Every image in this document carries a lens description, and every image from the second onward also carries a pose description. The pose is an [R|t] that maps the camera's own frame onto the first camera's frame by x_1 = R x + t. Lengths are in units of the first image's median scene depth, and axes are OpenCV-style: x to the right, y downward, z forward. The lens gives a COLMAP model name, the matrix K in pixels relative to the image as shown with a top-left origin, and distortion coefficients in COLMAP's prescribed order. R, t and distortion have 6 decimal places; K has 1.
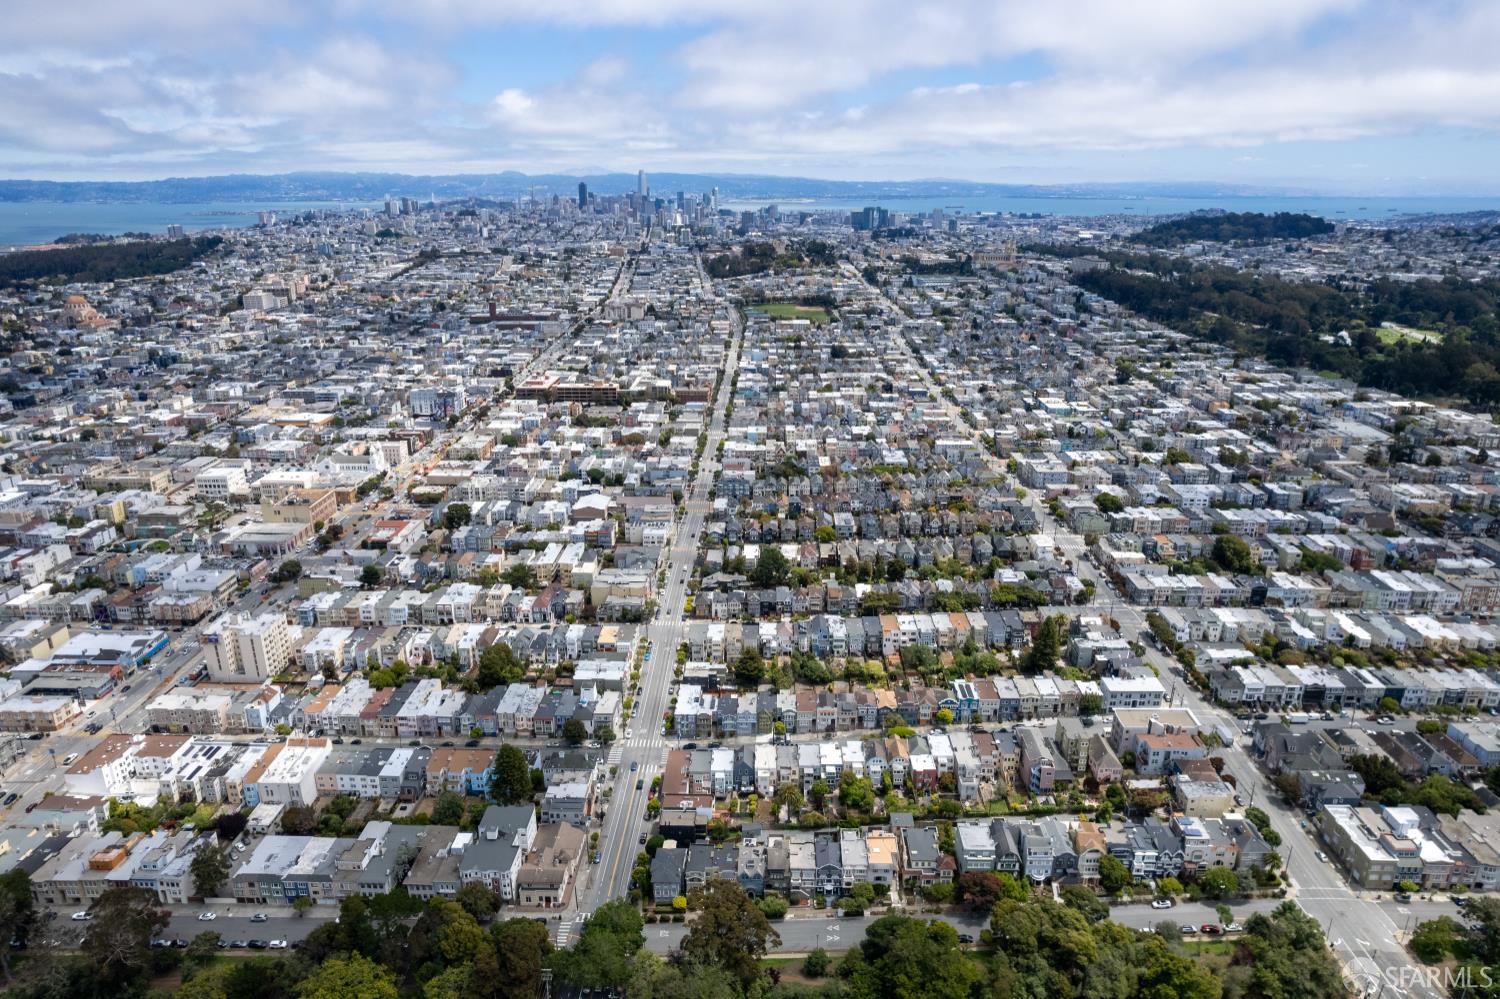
lens RADIAL K [[971.1, 0, 754.1], [0, 971.1, 505.6], [0, 0, 1]] dist [-0.072801, 0.063313]
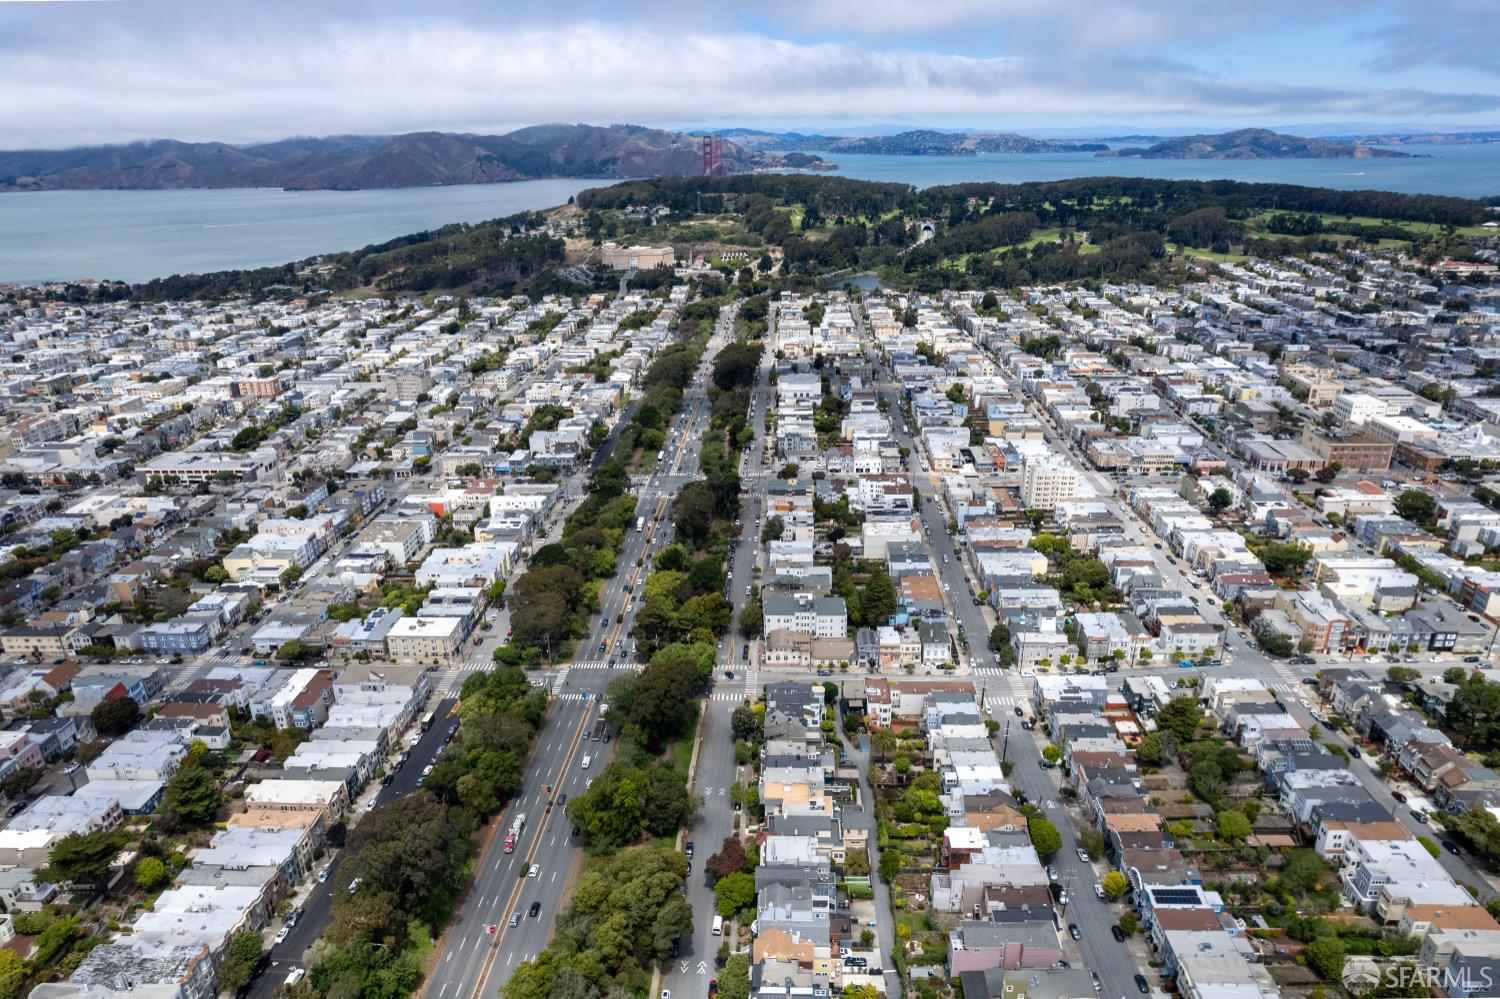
lens RADIAL K [[971.1, 0, 754.1], [0, 971.1, 505.6], [0, 0, 1]] dist [-0.072801, 0.063313]
pose [[-0.008115, 0.362561, -0.931925, 0.489727], [-0.305419, 0.886523, 0.347557, -0.108645], [0.952184, 0.287448, 0.103539, 0.434259]]
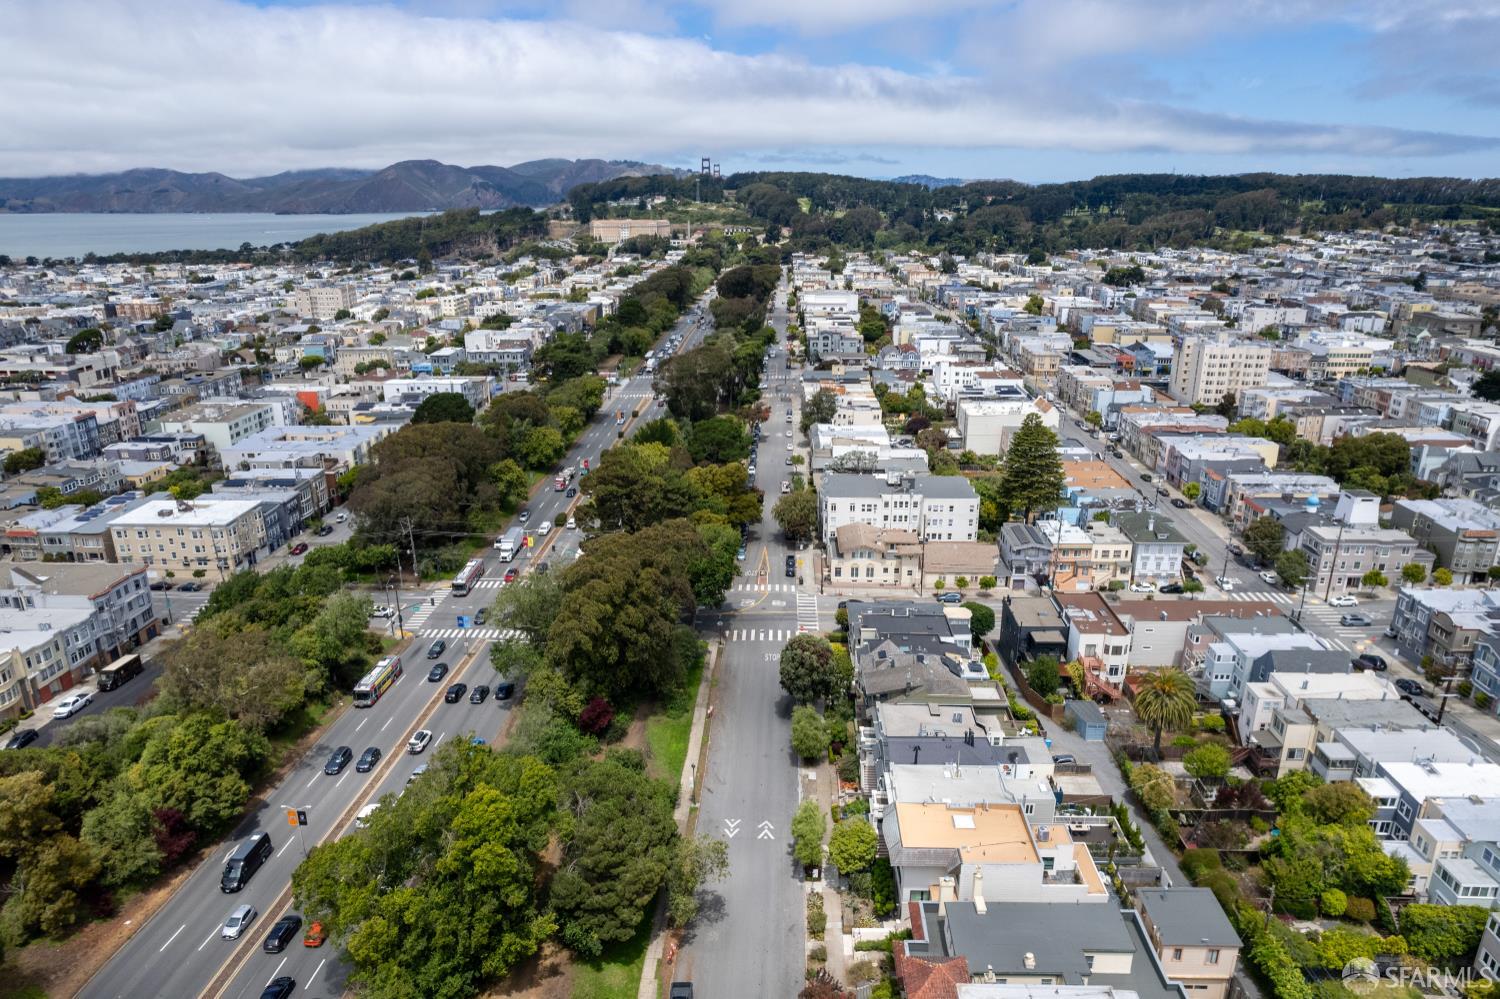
lens RADIAL K [[968.9, 0, 750.0], [0, 968.9, 499.5], [0, 0, 1]] dist [-0.091134, 0.084726]
pose [[-0.008579, 0.314926, -0.949078, 0.218522], [-0.312912, 0.900601, 0.301669, 0.100982], [0.949743, 0.299566, 0.090818, 0.475523]]
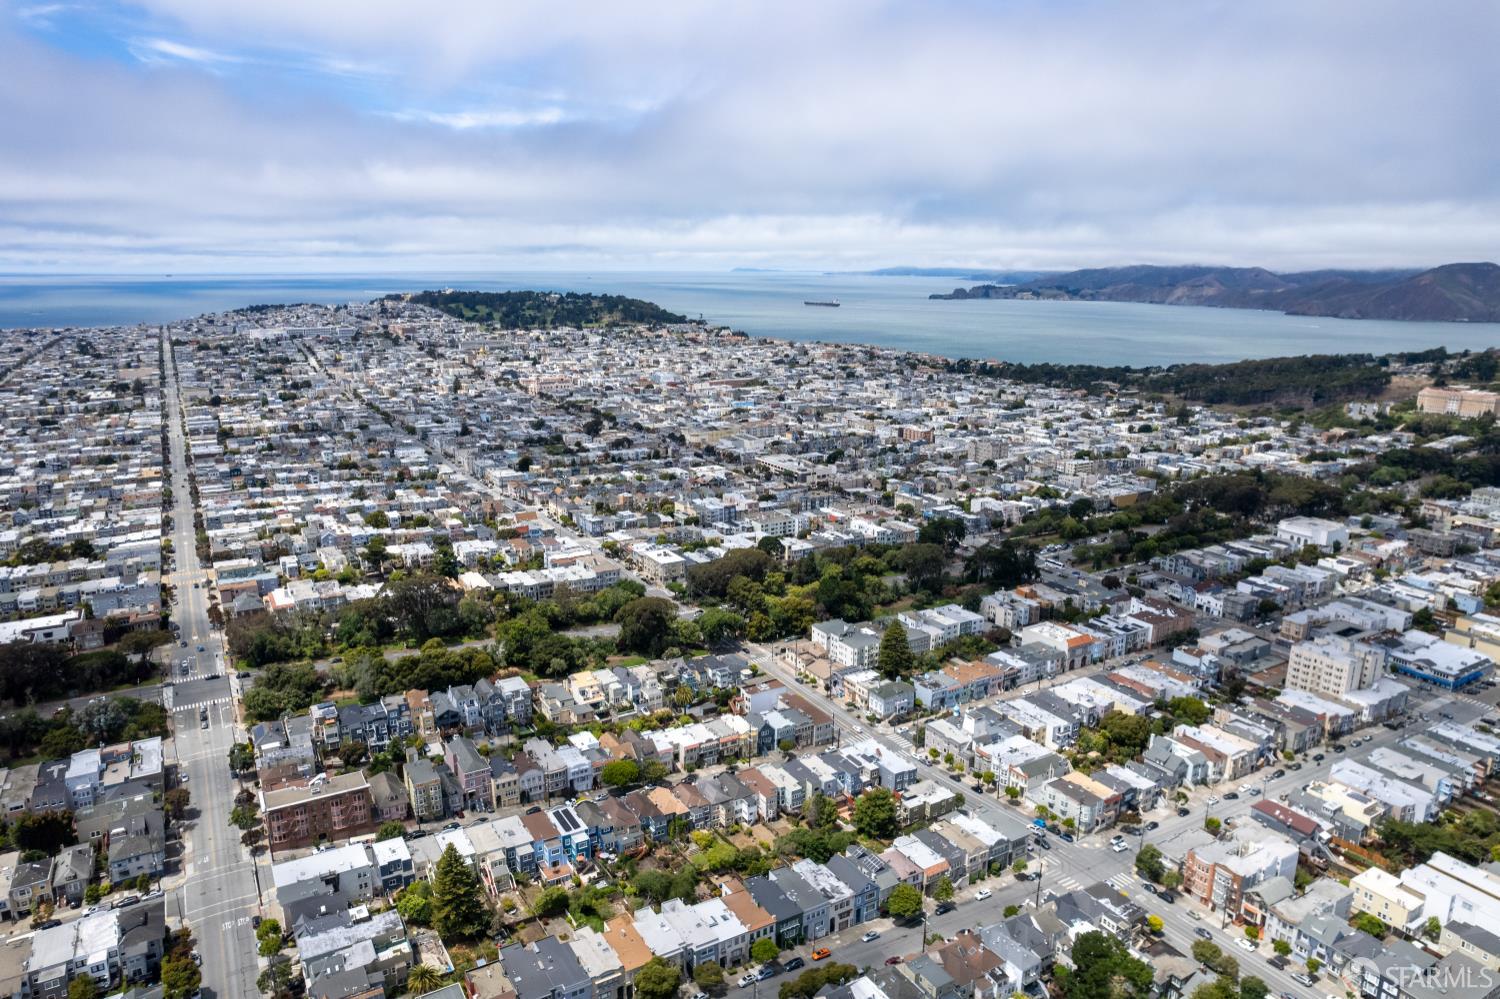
lens RADIAL K [[971.1, 0, 754.1], [0, 971.1, 505.6], [0, 0, 1]] dist [-0.072801, 0.063313]
pose [[-0.843795, 0.126226, -0.521609, 0.318559], [-0.174434, 0.854664, 0.489001, -0.274030], [0.507526, 0.503603, -0.699144, 1.033143]]
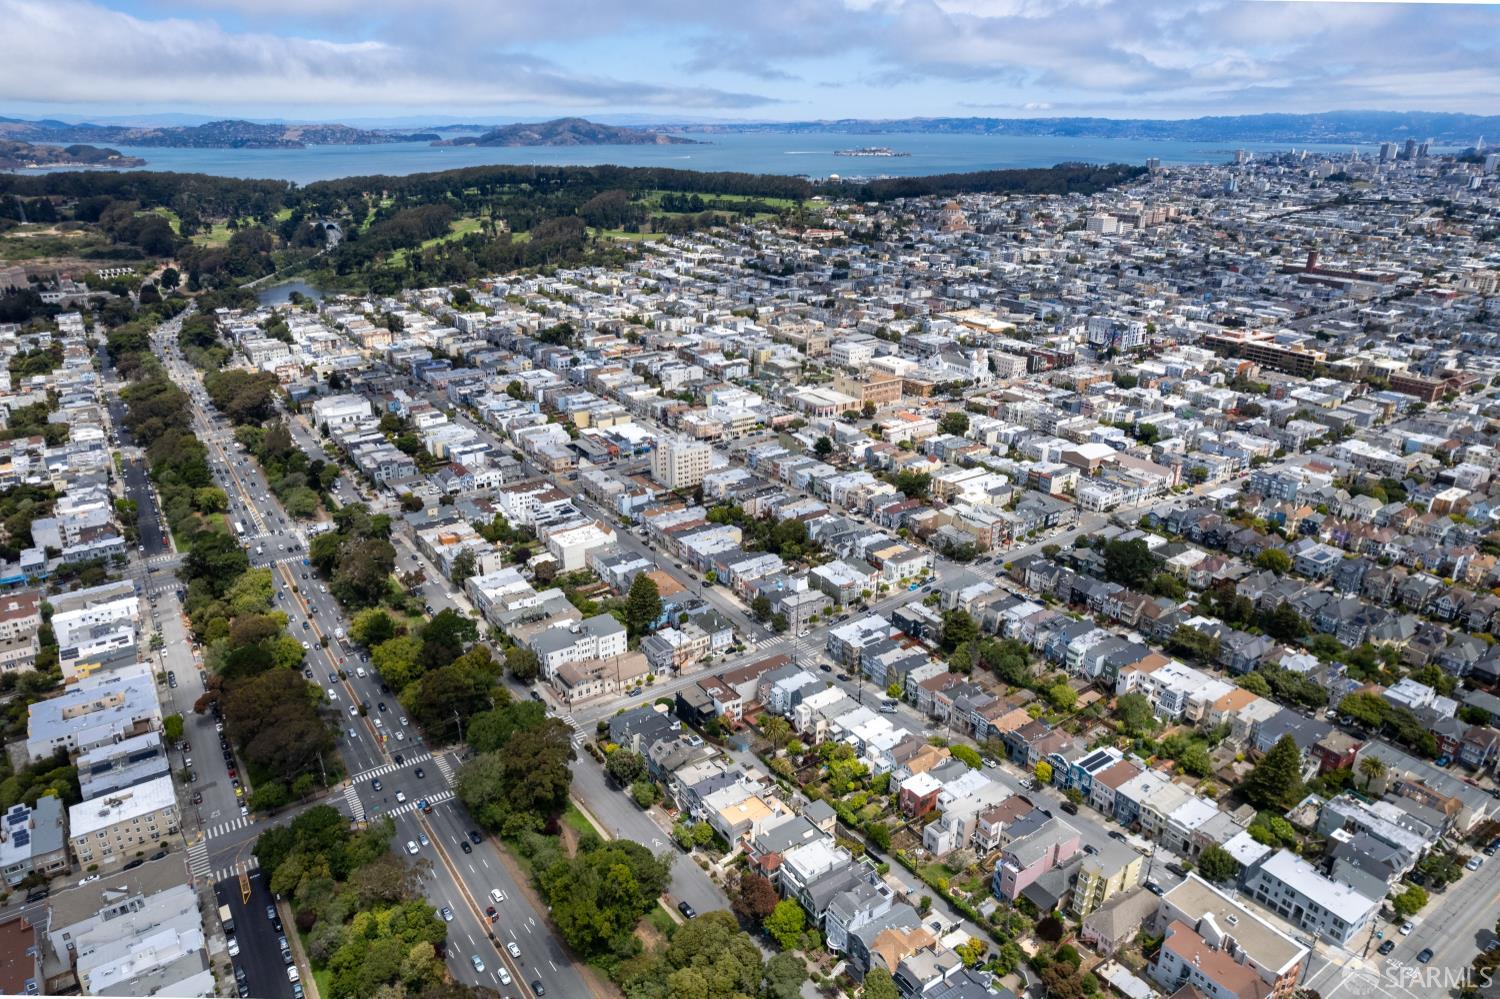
lens RADIAL K [[971.1, 0, 754.1], [0, 971.1, 505.6], [0, 0, 1]] dist [-0.072801, 0.063313]
pose [[0.590462, 0.304619, -0.747370, 0.391168], [-0.262036, 0.948225, 0.179462, -0.039173], [0.763342, 0.089873, 0.639712, 0.224433]]
